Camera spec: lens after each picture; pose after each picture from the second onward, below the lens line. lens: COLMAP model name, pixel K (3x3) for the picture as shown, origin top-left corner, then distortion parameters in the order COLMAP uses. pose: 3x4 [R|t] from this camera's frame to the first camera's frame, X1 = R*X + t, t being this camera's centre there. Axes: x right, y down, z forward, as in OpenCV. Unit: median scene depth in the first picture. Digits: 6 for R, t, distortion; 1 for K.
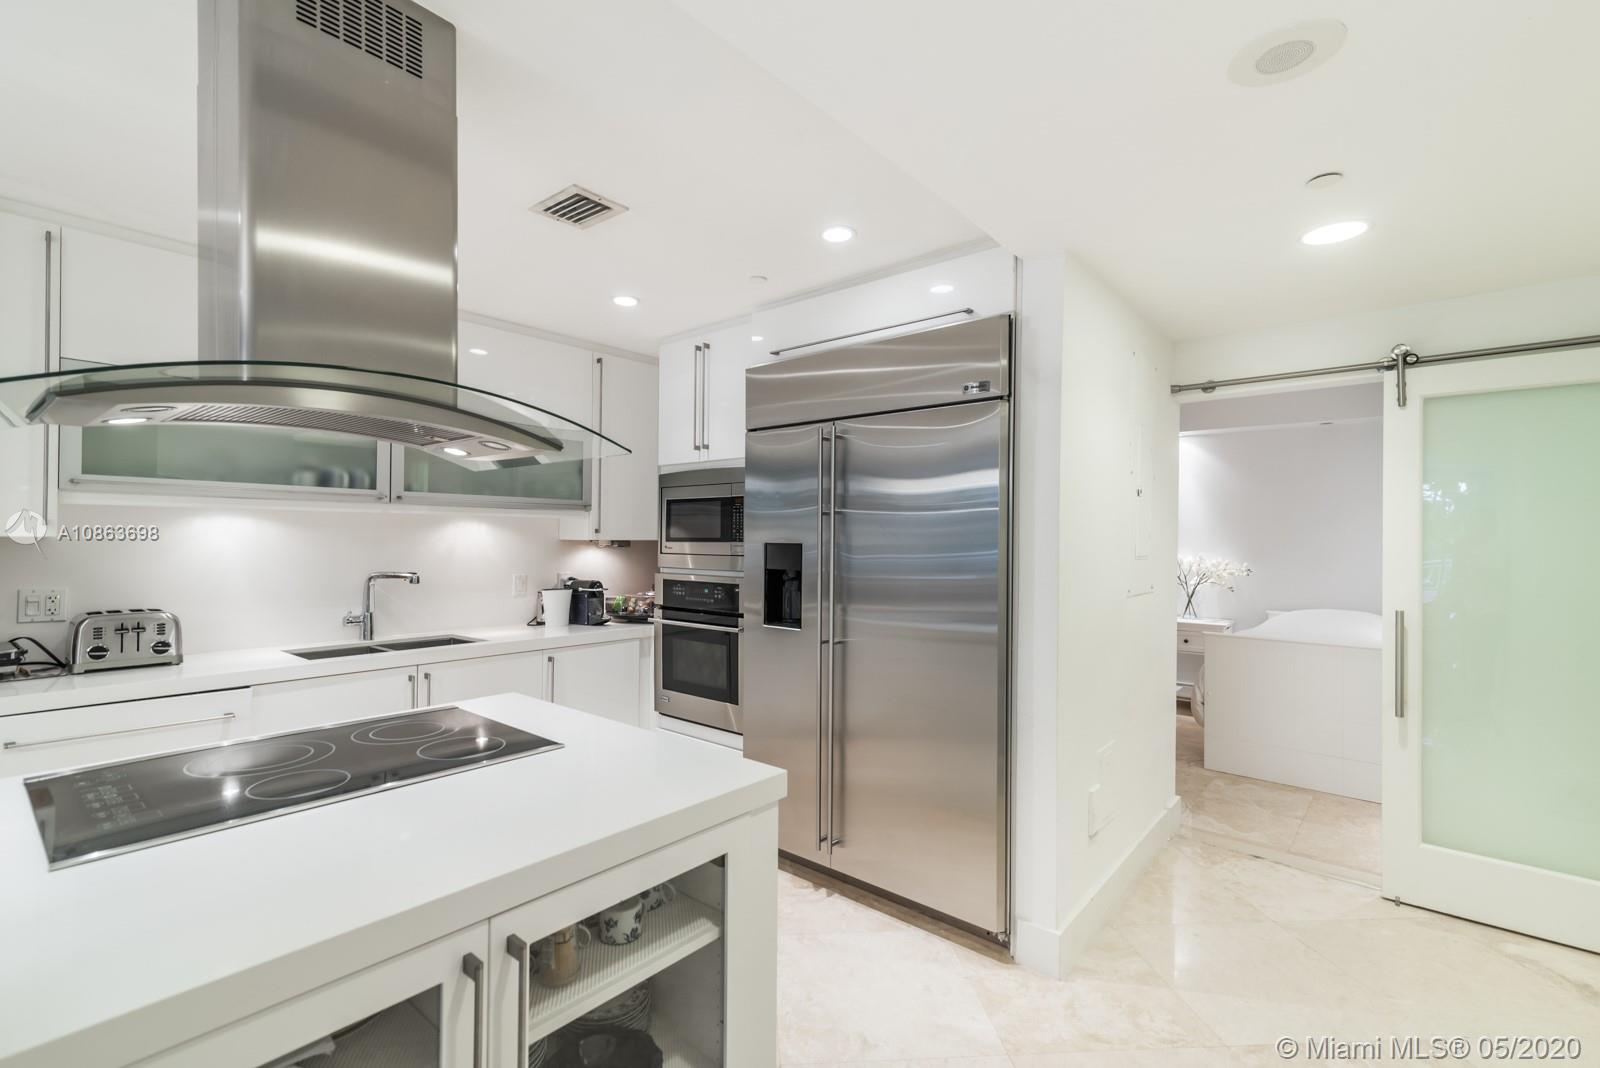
lens RADIAL K [[720.3, 0, 791.3], [0, 720.3, 535.4], [0, 0, 1]] dist [0.007821, 0.000324]
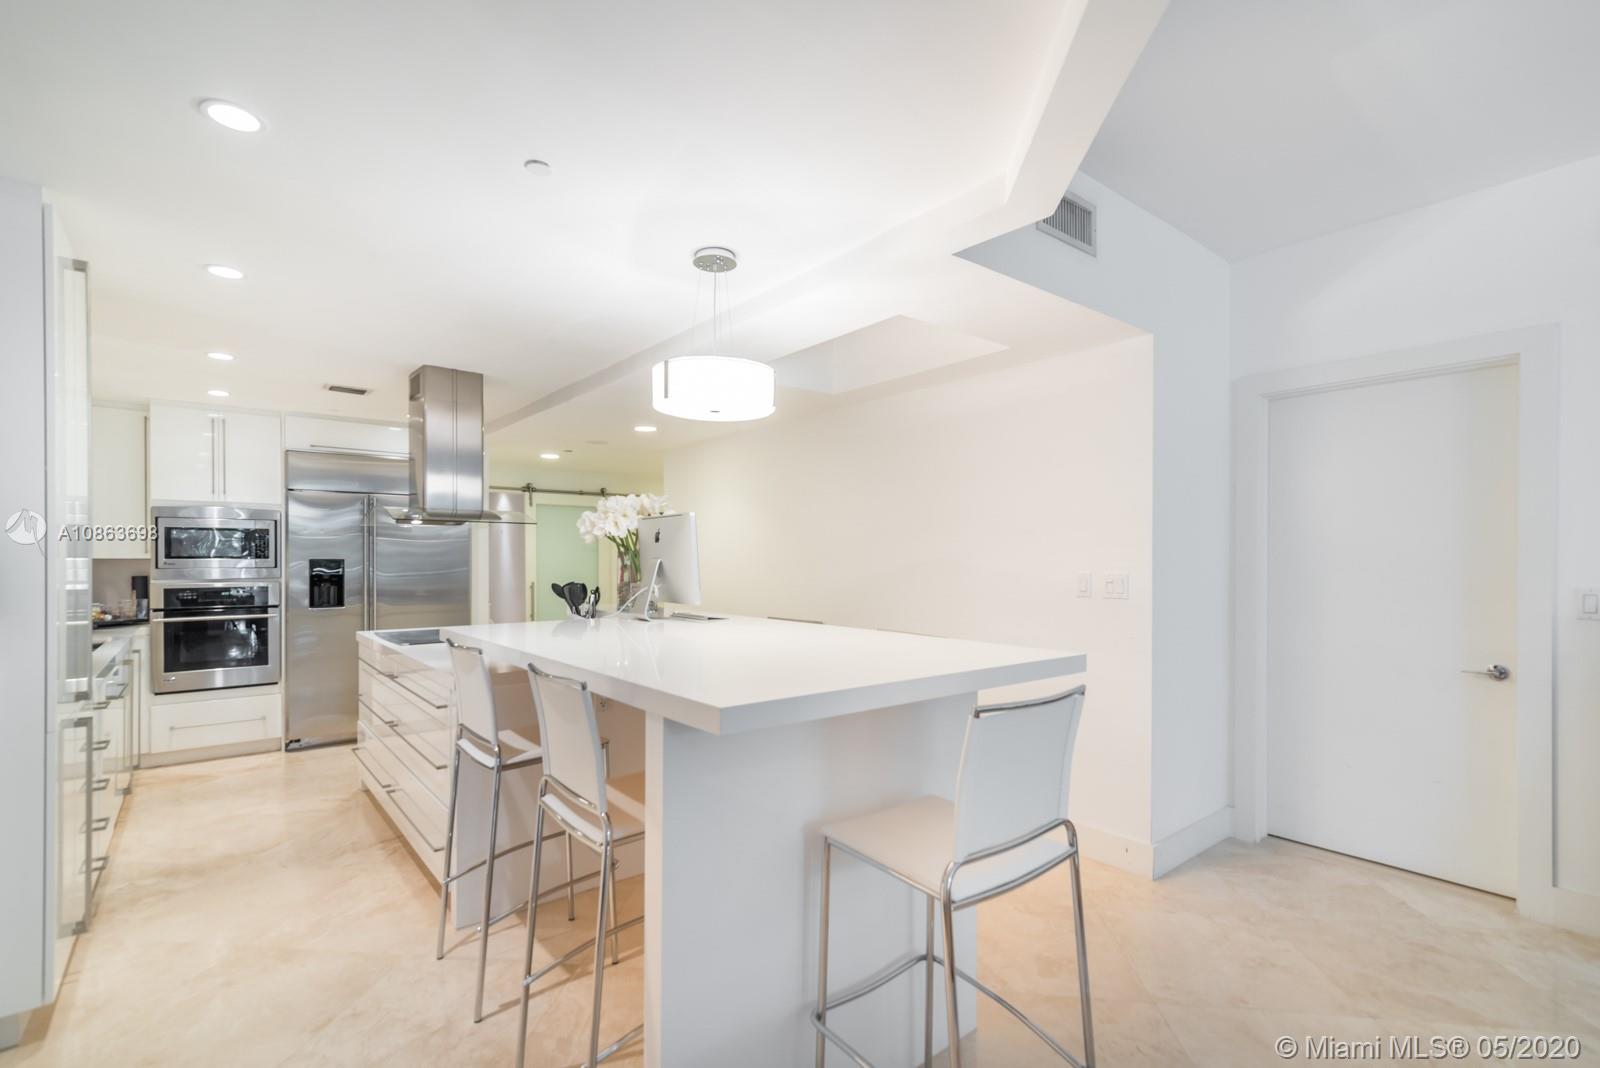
lens RADIAL K [[720.3, 0, 789.1], [0, 720.3, 565.6], [0, 0, 1]] dist [0.007821, 0.000324]
pose [[0.185952, -0.017467, 0.982404, -1.384130], [-0.005241, 0.999810, 0.018769, -0.011309], [-0.982545, -0.008639, 0.185825, -0.379321]]
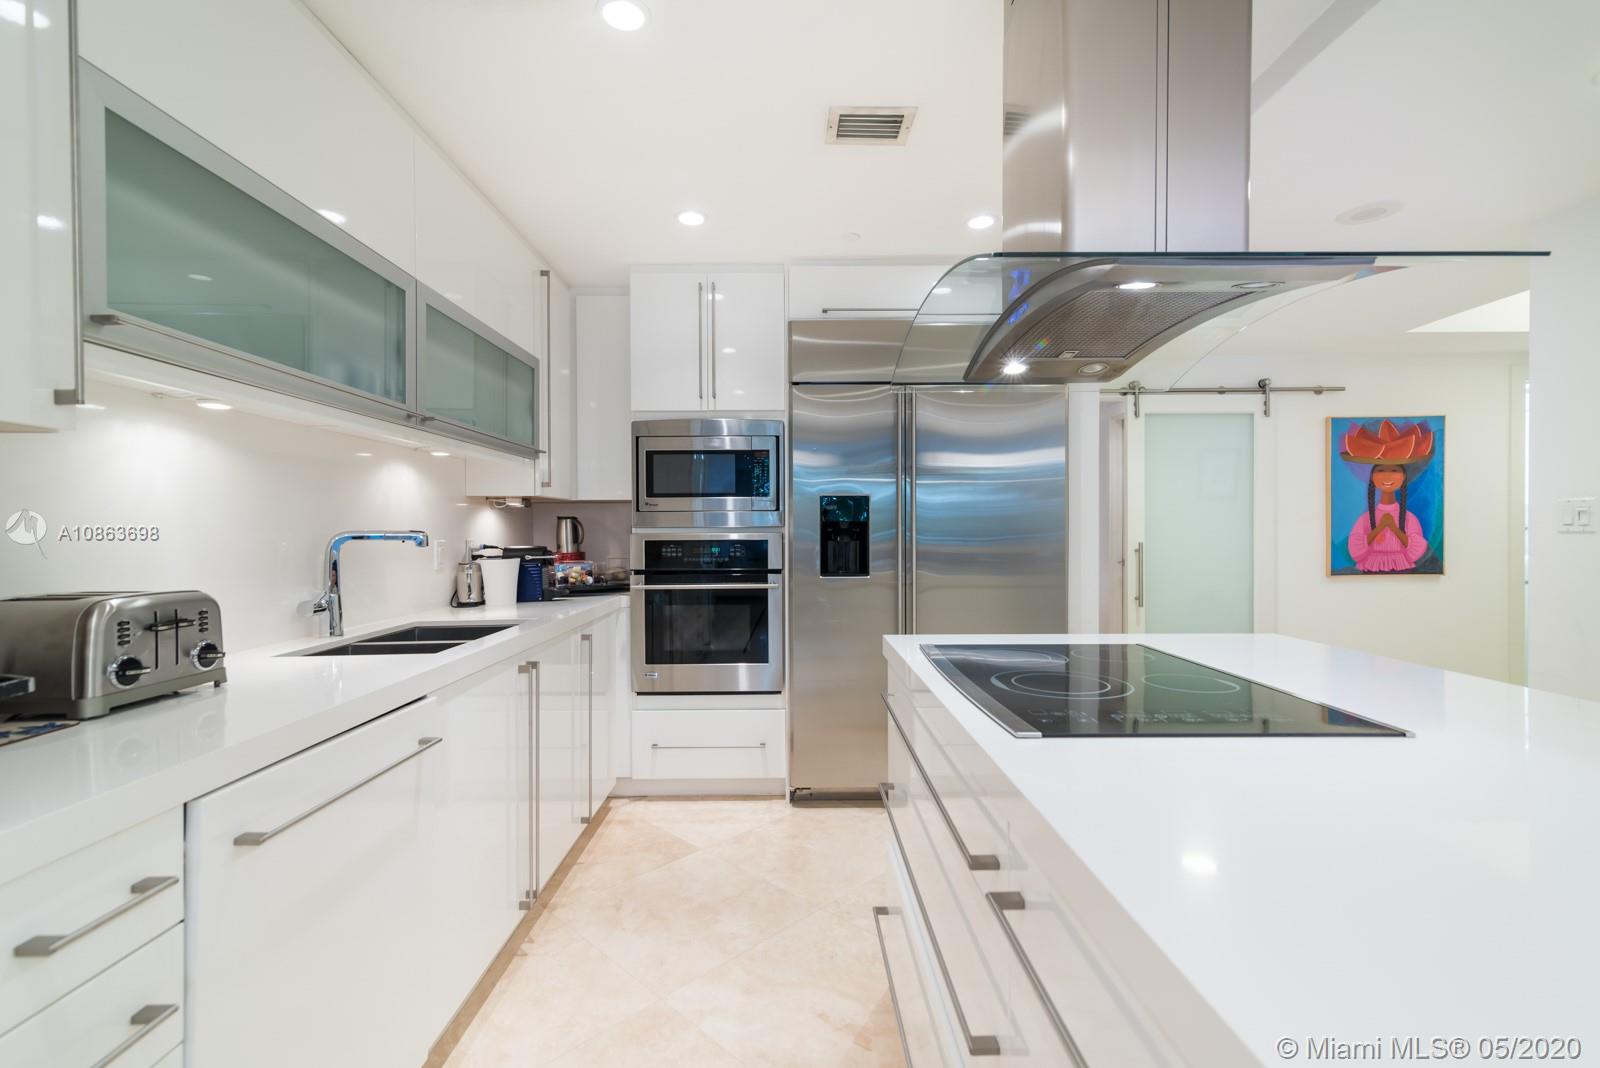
lens RADIAL K [[720.3, 0, 799.7], [0, 720.3, 533.9], [0, 0, 1]] dist [0.007821, 0.000324]
pose [[0.753426, -0.014678, 0.657369, -0.683326], [0.008120, 0.999882, 0.013019, 0.047511], [-0.657483, -0.004471, 0.753456, 0.235200]]
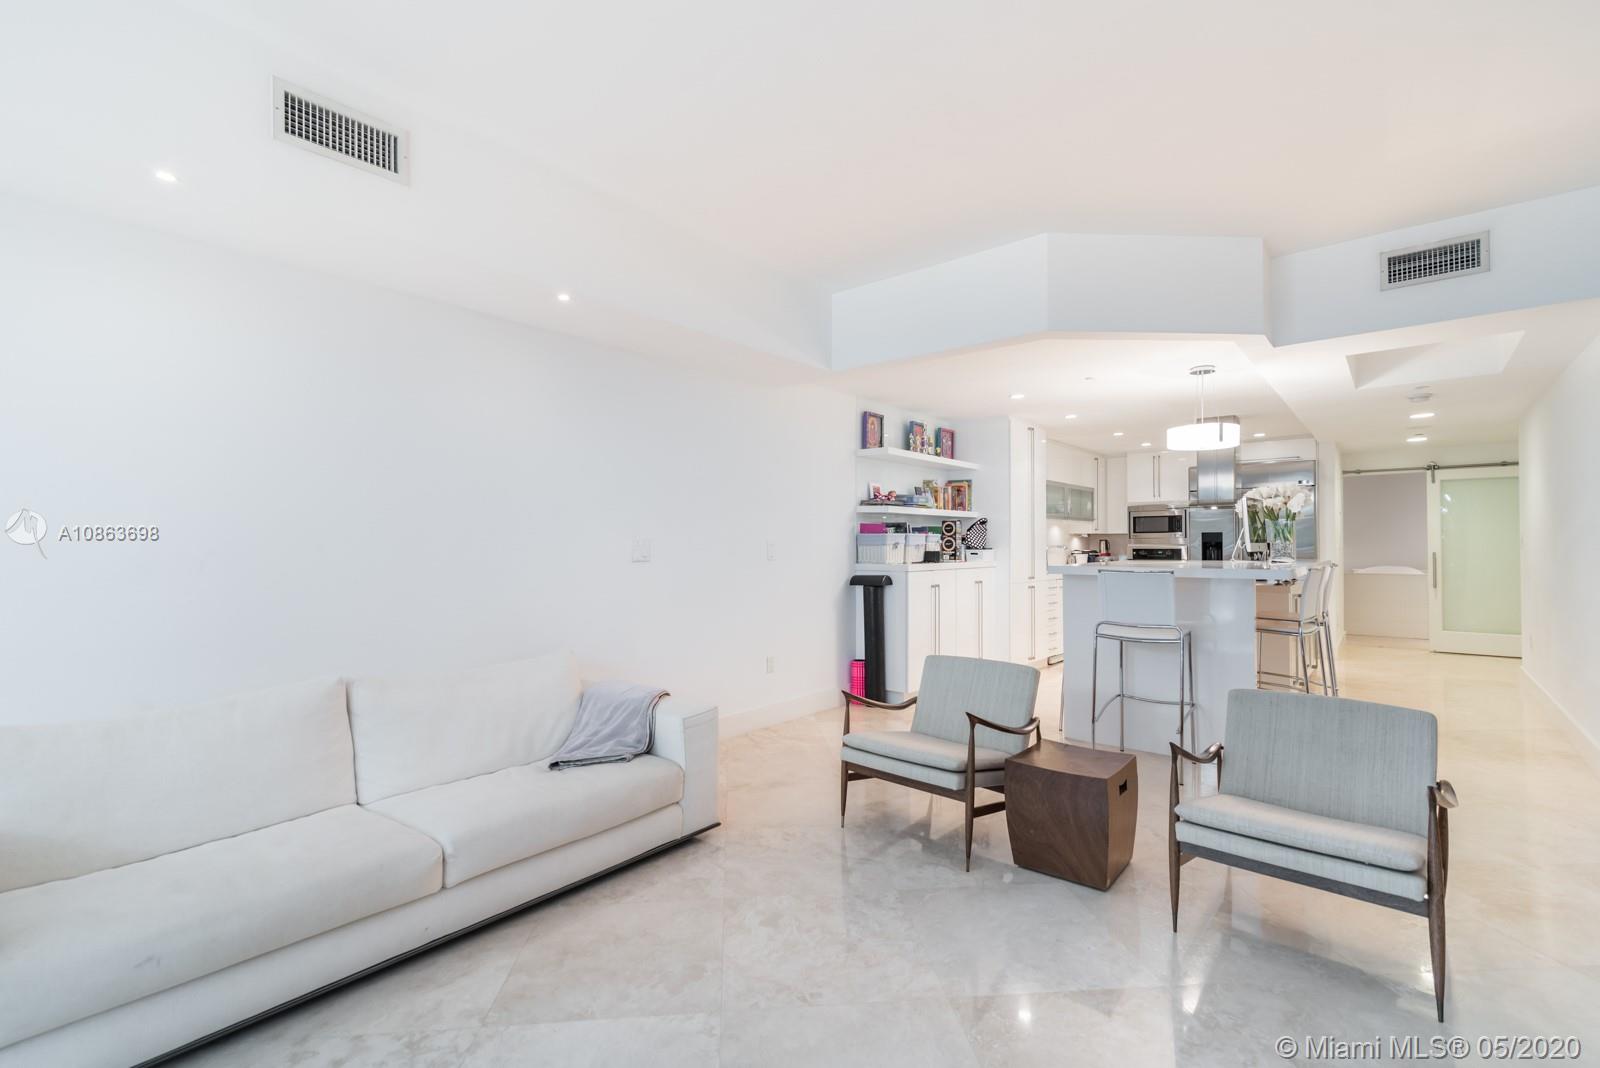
lens RADIAL K [[720.3, 0, 790.2], [0, 720.3, 536.0], [0, 0, 1]] dist [0.007821, 0.000324]
pose [[0.999919, -0.010950, 0.006559, -1.524177], [0.011005, 0.999904, -0.008389, 0.027816], [-0.006467, 0.008460, 0.999943, -1.638303]]
